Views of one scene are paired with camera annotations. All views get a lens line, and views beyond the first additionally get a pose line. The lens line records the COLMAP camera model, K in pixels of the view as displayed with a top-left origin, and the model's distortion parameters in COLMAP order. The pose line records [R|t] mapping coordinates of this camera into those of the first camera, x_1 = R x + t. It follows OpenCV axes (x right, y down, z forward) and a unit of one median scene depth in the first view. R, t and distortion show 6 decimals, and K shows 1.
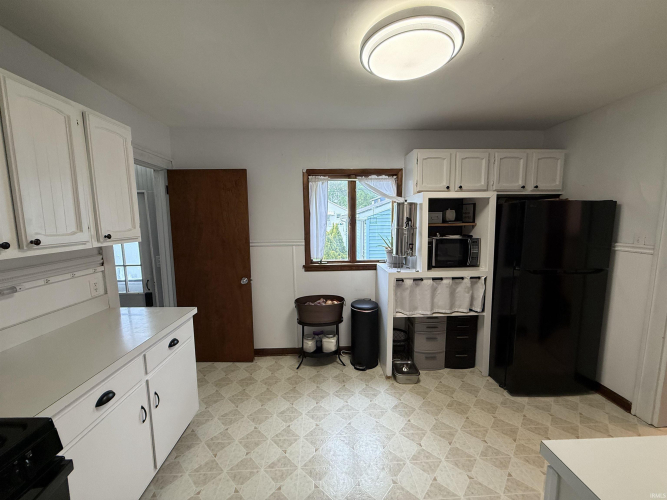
lens RADIAL K [[265.8, 0, 331.9], [0, 265.8, 250.9], [0, 0, 1]] dist [0.010011, 0.000119]
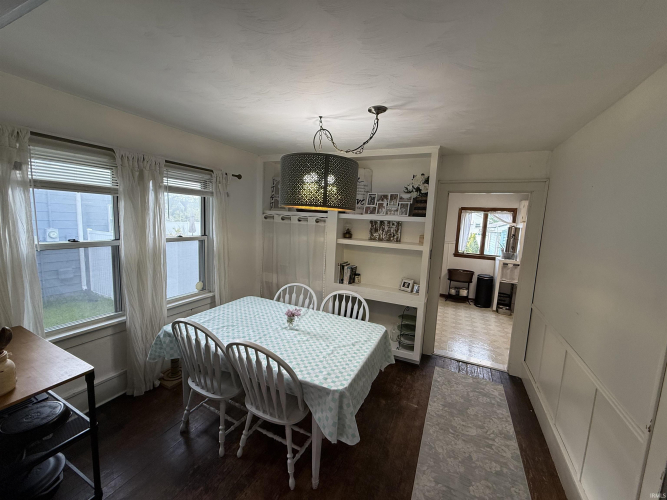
lens RADIAL K [[265.8, 0, 331.9], [0, 265.8, 250.9], [0, 0, 1]] dist [0.010011, 0.000119]
pose [[0.883288, 0.105255, -0.456862, -0.000494], [-0.111757, 0.993652, 0.012857, 0.118672], [0.455315, 0.039701, 0.889445, -1.322272]]
